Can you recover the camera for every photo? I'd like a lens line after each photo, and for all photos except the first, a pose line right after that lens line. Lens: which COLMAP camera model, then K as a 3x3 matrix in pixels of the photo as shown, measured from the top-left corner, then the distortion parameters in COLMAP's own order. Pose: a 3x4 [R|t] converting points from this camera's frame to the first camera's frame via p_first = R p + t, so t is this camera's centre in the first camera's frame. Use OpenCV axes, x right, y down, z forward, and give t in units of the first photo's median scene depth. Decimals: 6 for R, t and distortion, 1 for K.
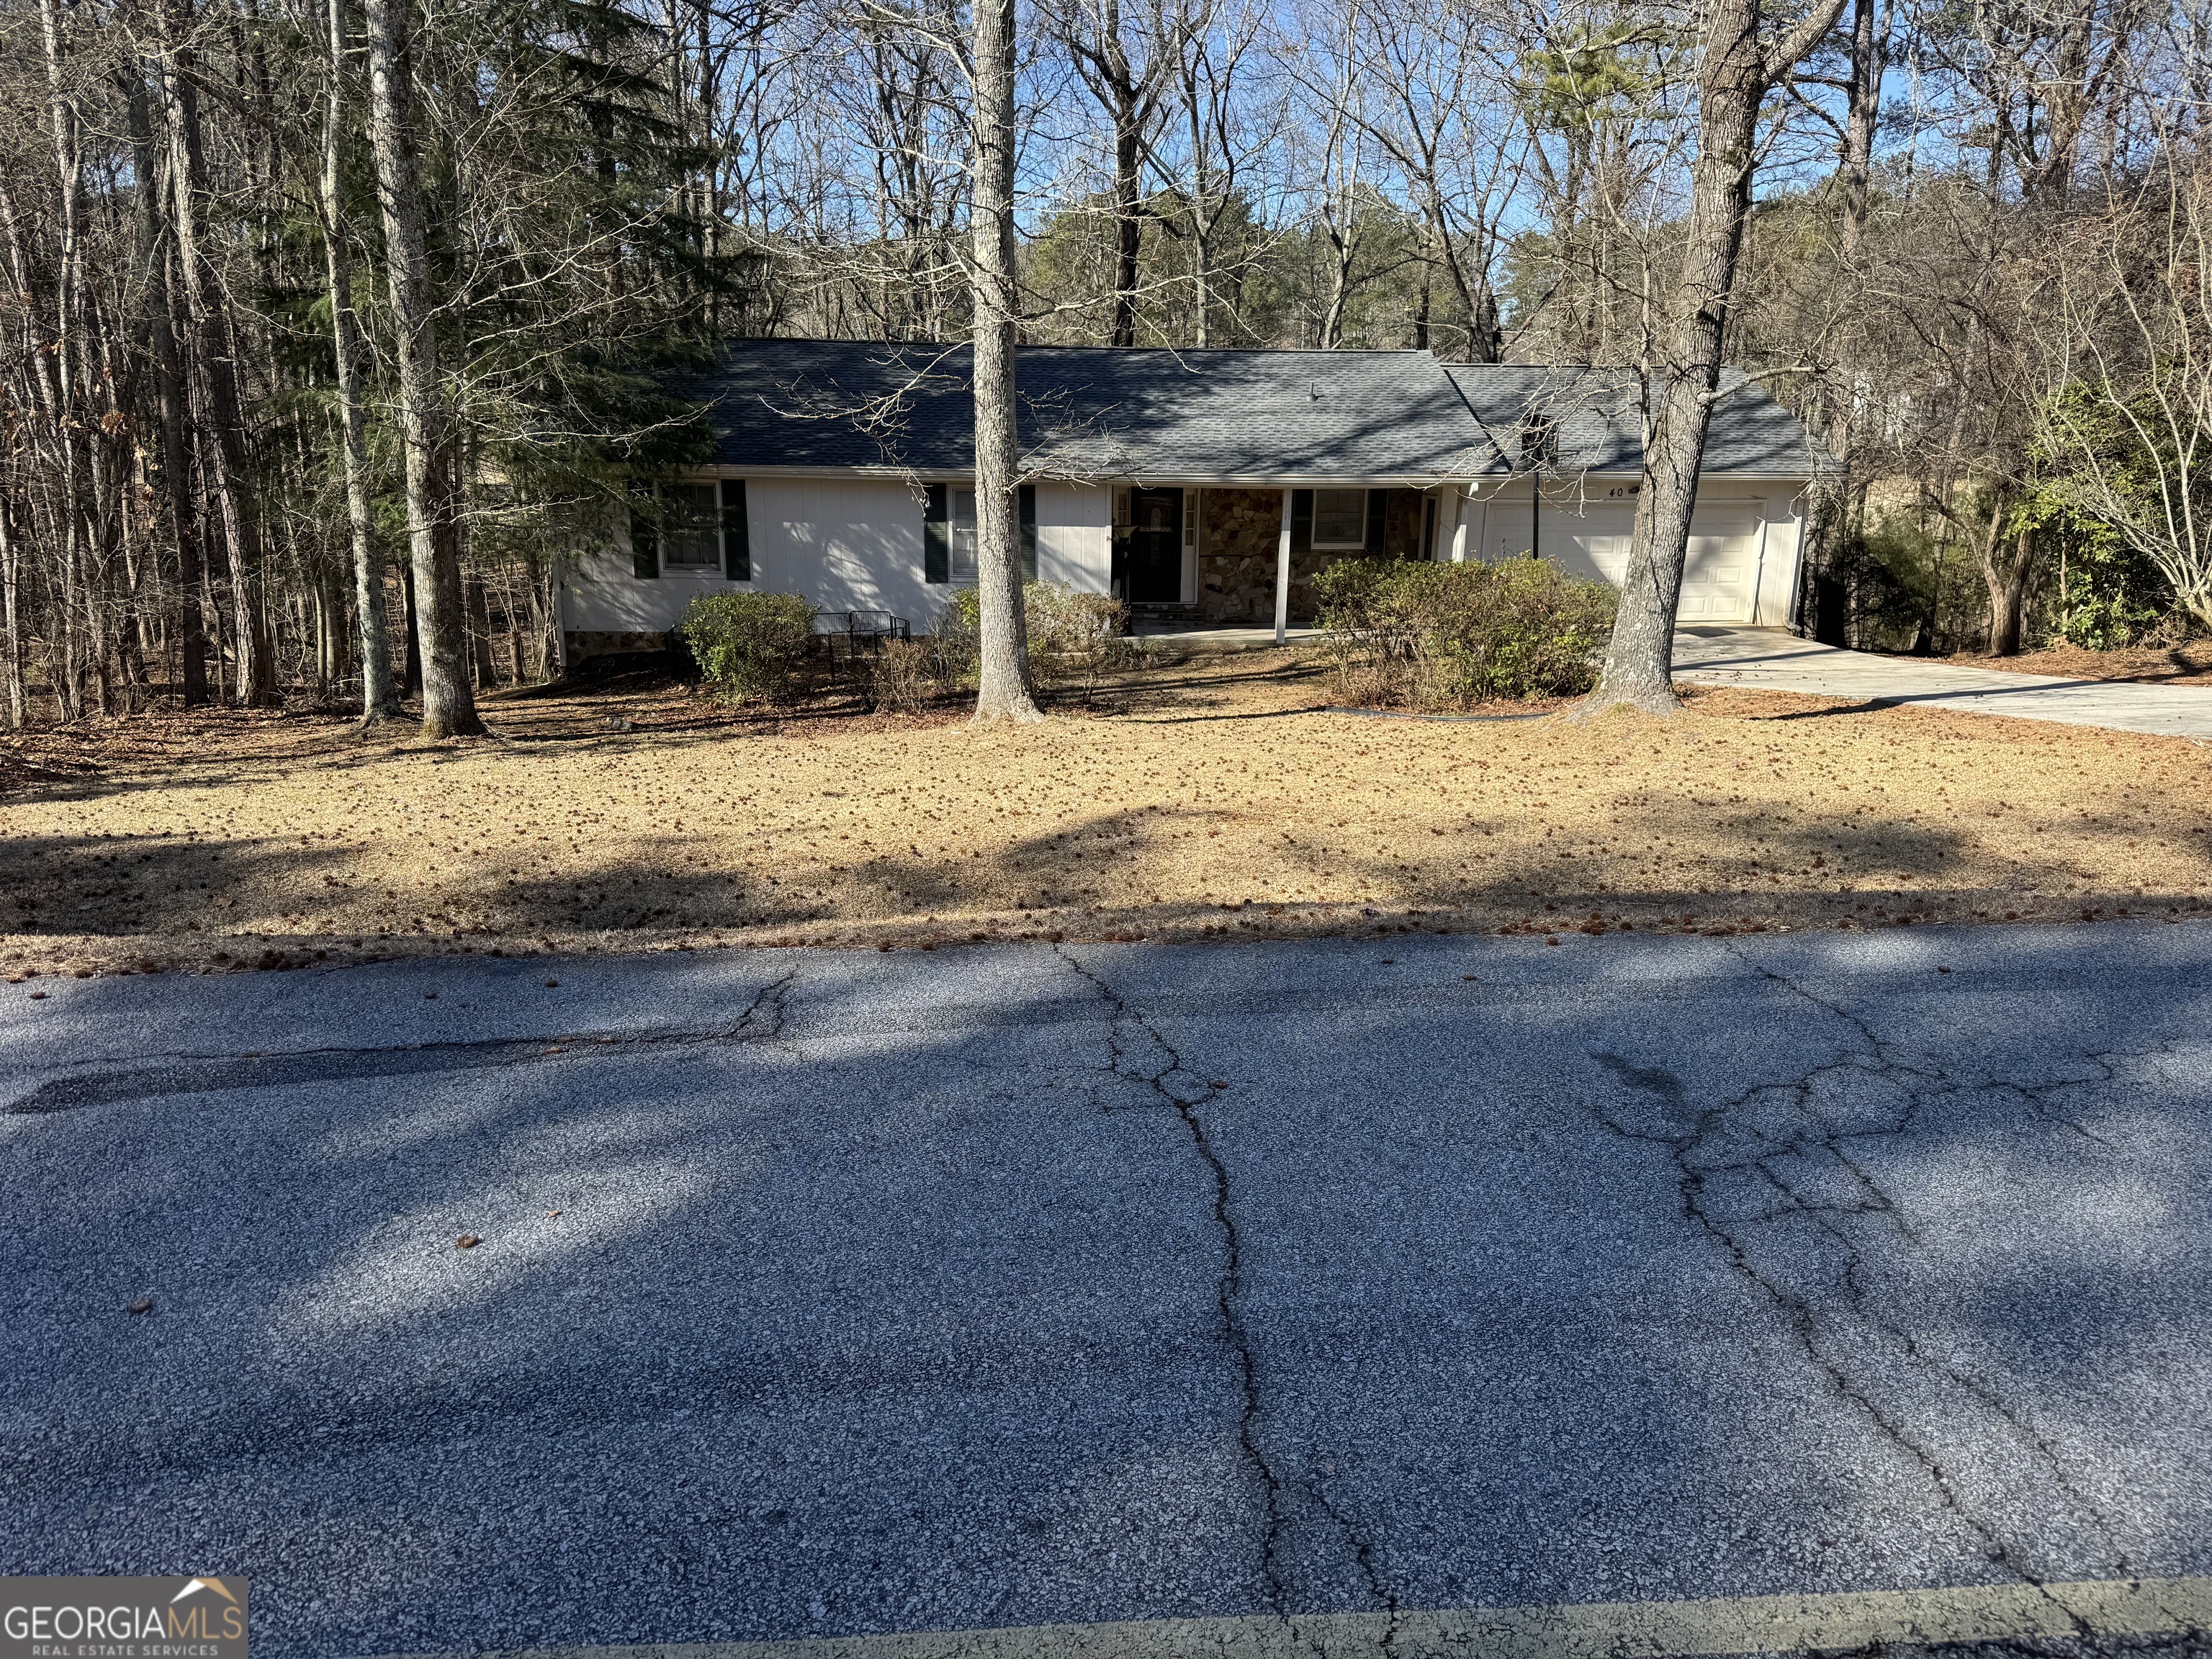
lens RADIAL K [[1574.2, 0, 1106.0], [0, 1574.2, 829.5], [0, 0, 1]] dist [0.015507, -0.008444]
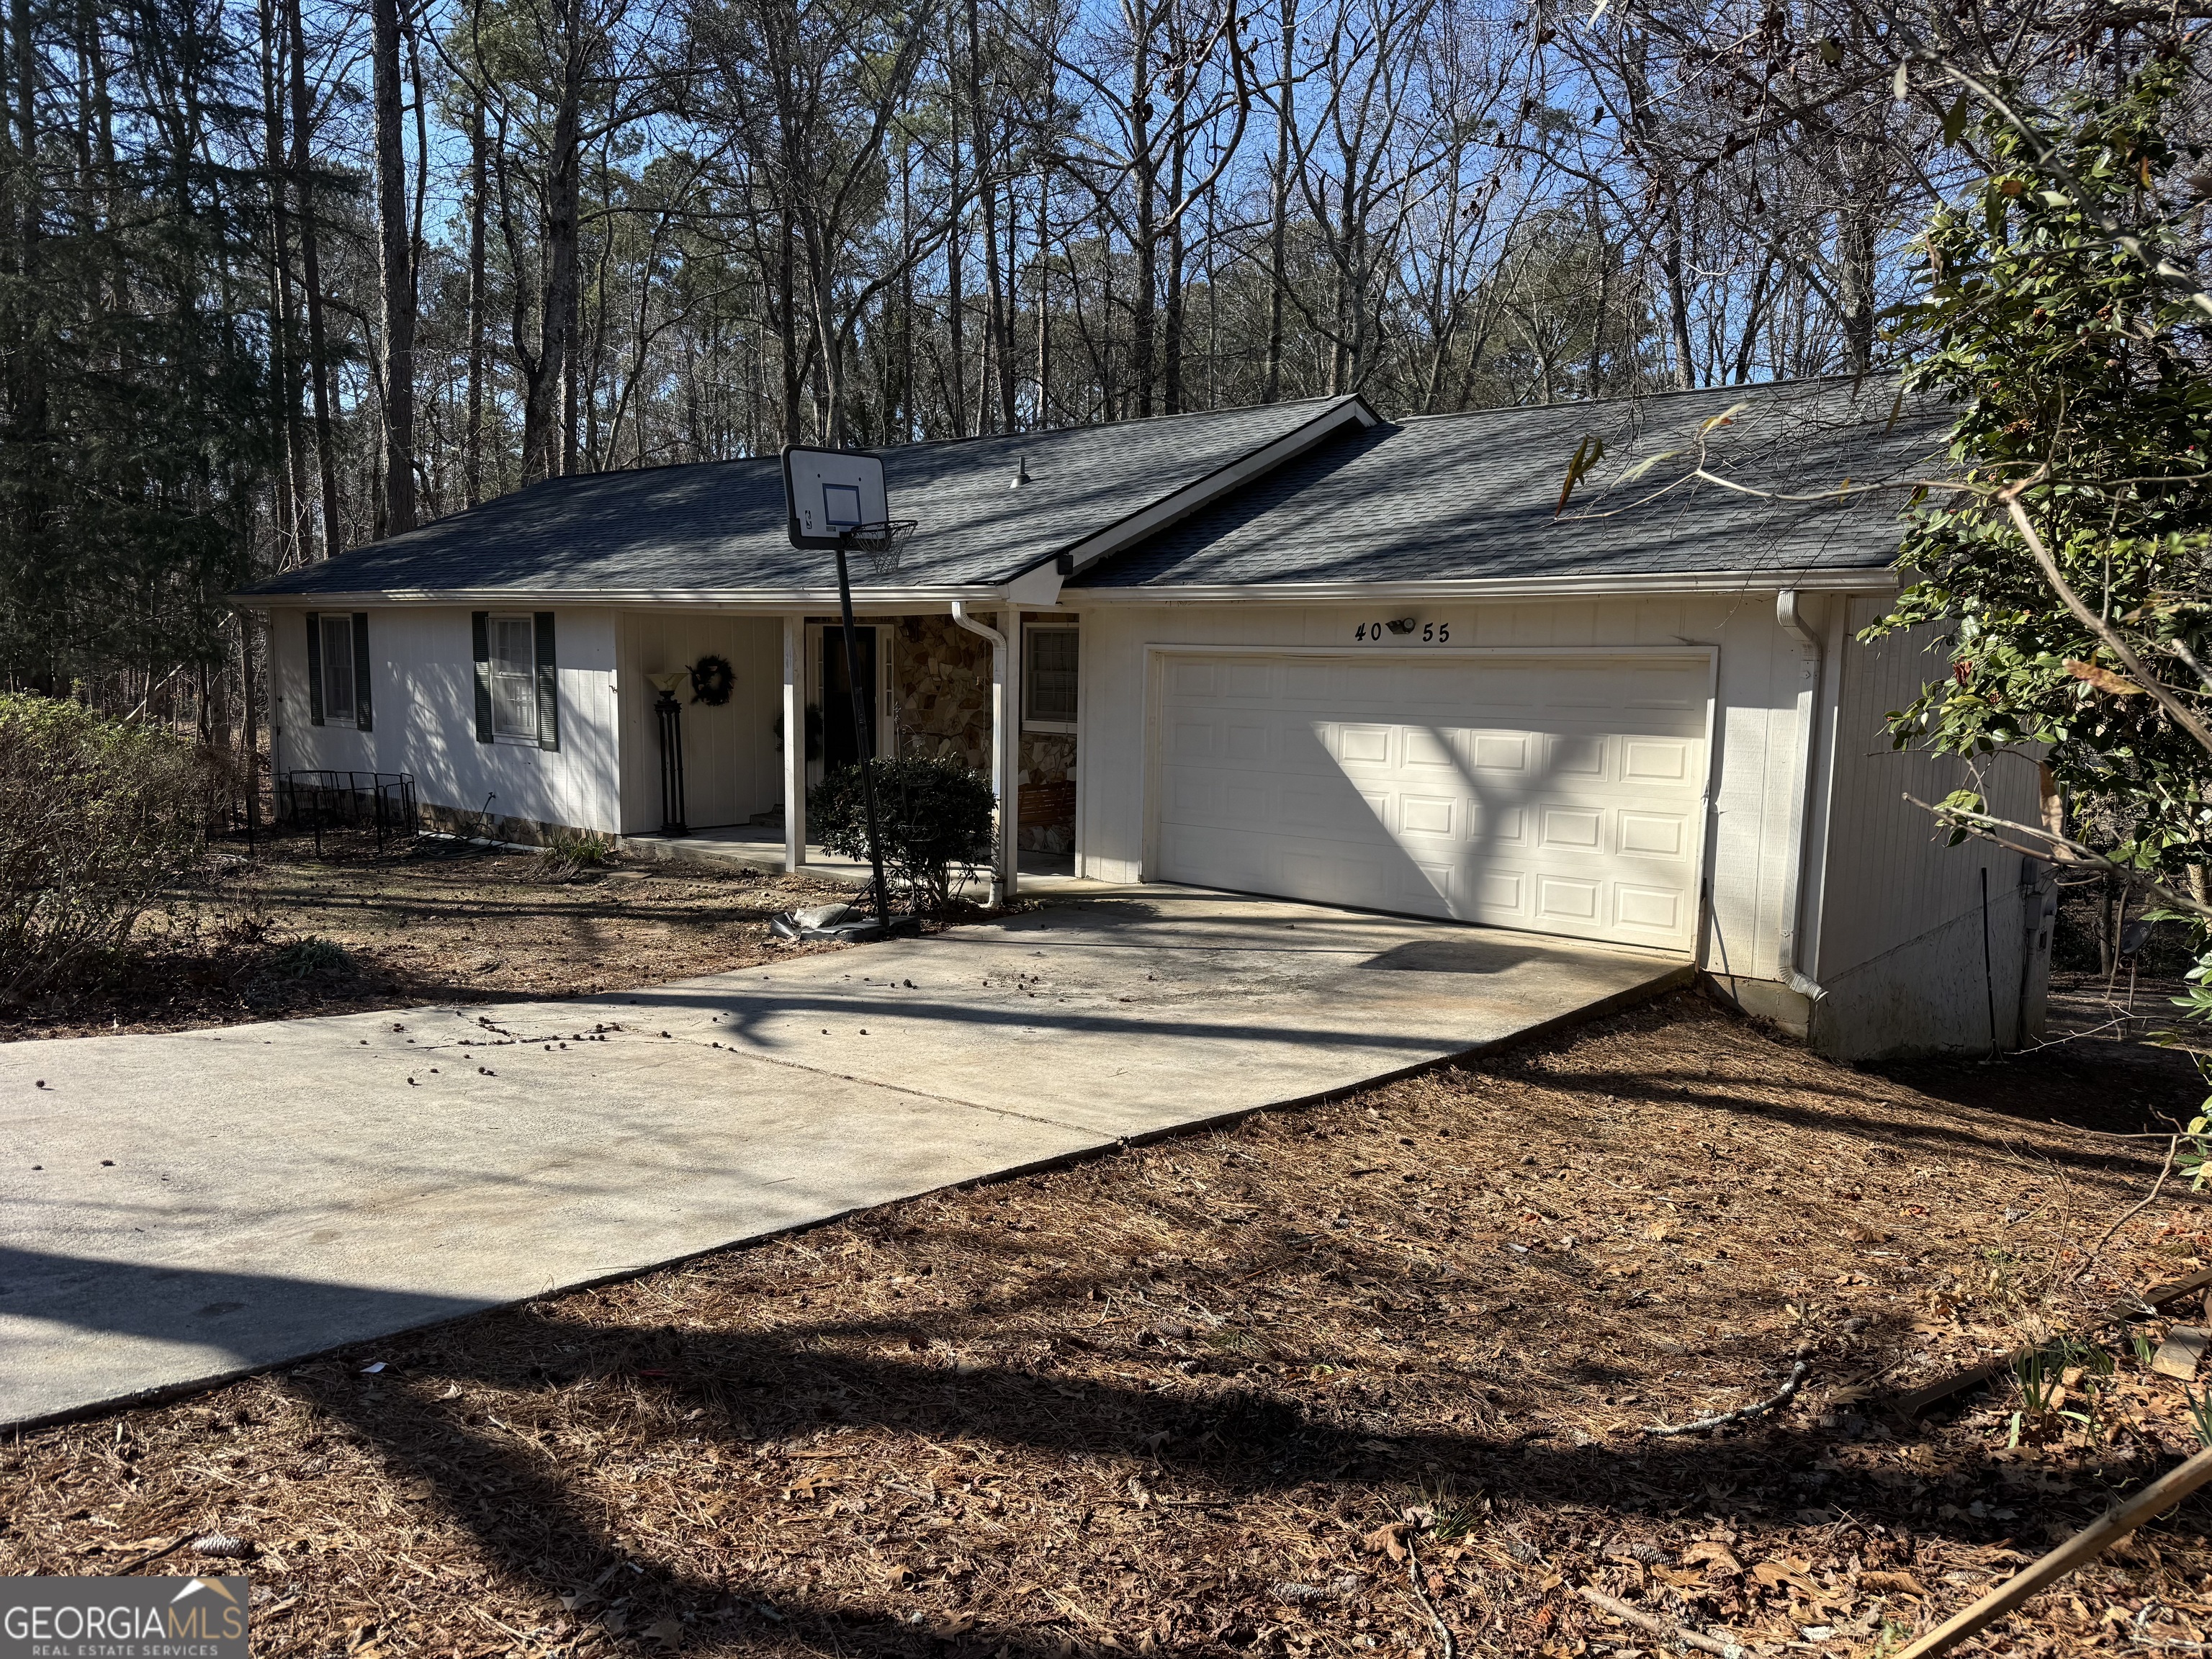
lens RADIAL K [[1574.2, 0, 1106.0], [0, 1574.2, 829.5], [0, 0, 1]] dist [0.015507, -0.008444]
pose [[0.741061, 0.081631, -0.666458, 0.632784], [-0.160692, 0.985299, -0.057995, -0.118014], [0.651926, 0.150072, 0.743284, 0.634148]]
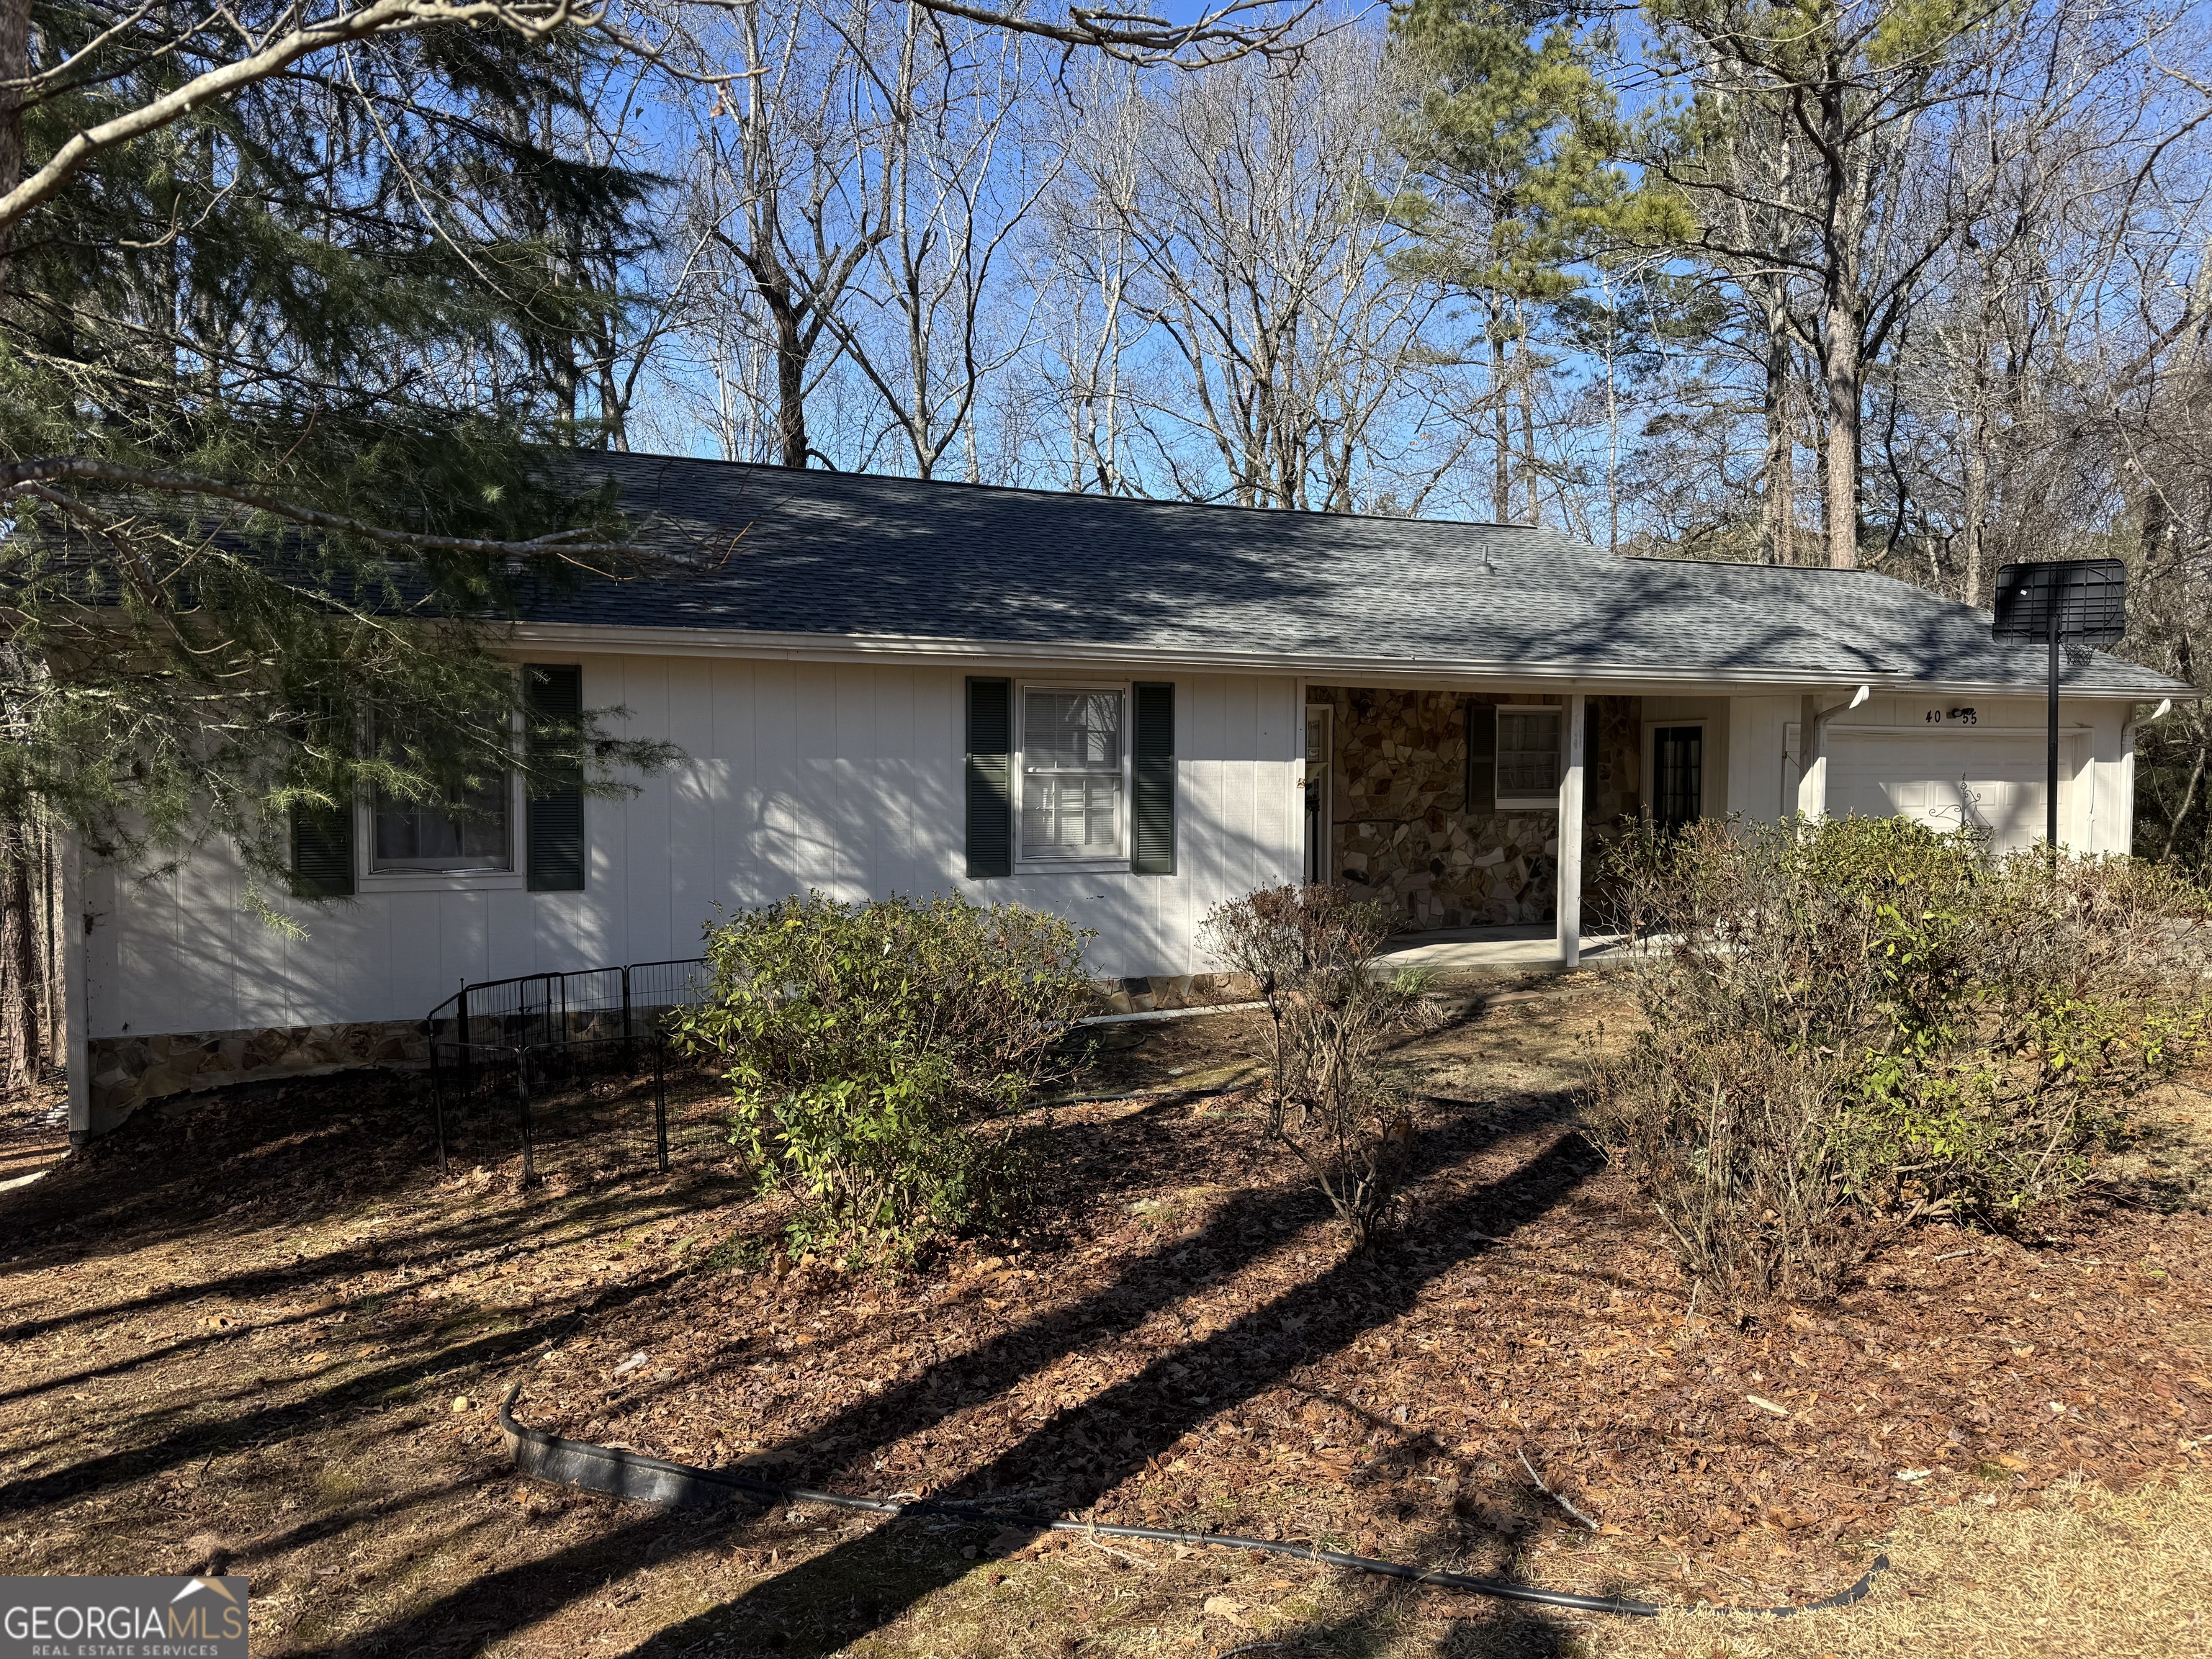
lens RADIAL K [[1513.9, 0, 1106.0], [0, 1513.9, 829.5], [0, 0, 1]] dist [0.007538, -0.000849]
pose [[0.936173, -0.025848, 0.350589, -0.235714], [0.096010, 0.978178, -0.184254, -0.083147], [-0.338175, 0.206154, 0.918226, 0.563401]]
